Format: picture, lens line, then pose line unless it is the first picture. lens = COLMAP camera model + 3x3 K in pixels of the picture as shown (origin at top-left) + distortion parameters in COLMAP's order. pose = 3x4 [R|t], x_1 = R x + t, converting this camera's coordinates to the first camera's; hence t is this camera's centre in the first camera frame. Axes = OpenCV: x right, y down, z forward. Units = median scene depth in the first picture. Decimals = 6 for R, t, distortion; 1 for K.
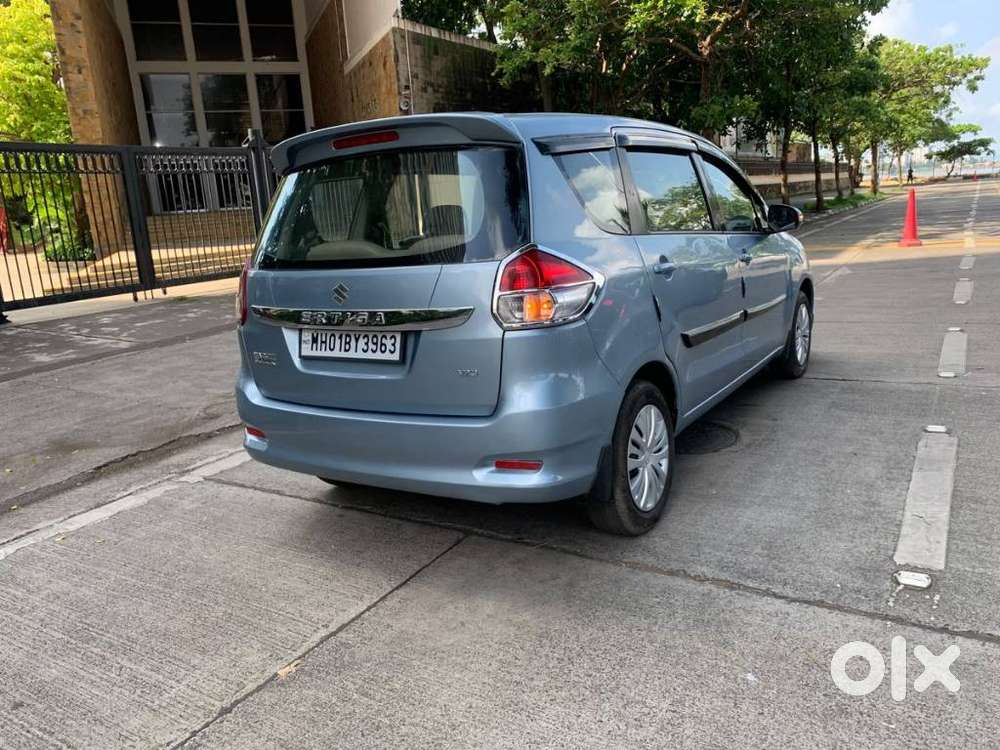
lens RADIAL K [[773.4, 0, 497.0], [0, 773.4, 389.7], [0, 0, 1]] dist [0.009272, 0.001955]
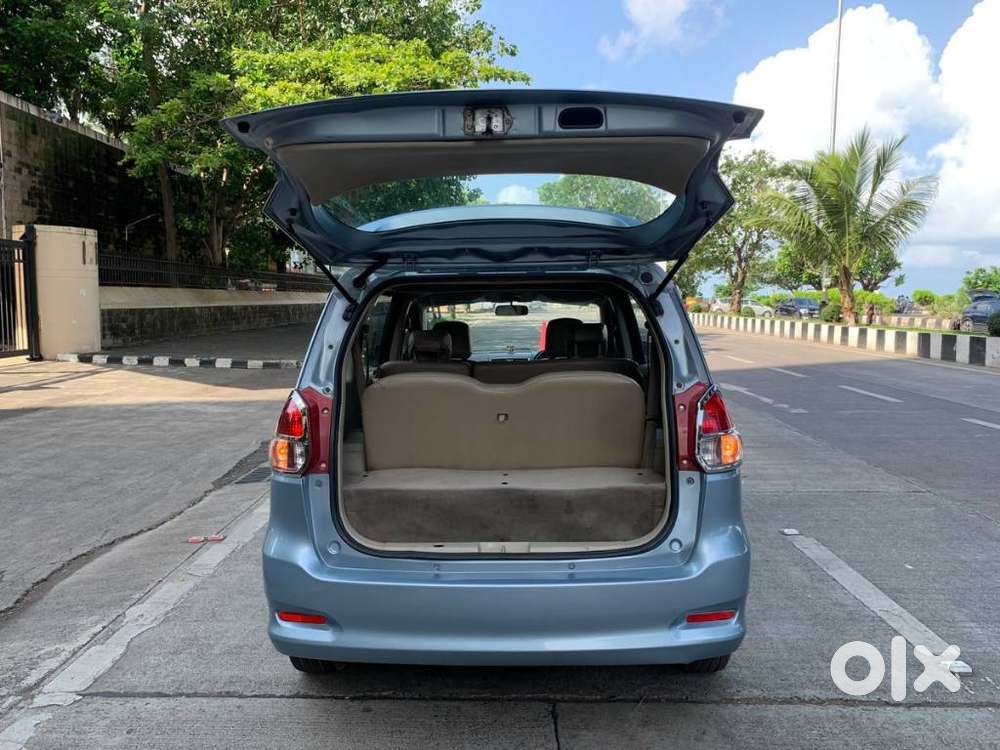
lens RADIAL K [[782.1, 0, 498.4], [0, 782.1, 371.6], [0, 0, 1]] dist [0.003677, 0.000759]
pose [[0.855068, 0.019553, 0.518147, -0.490941], [0.064774, 0.987433, -0.144155, -0.053128], [-0.514454, 0.156825, 0.843056, 0.193604]]
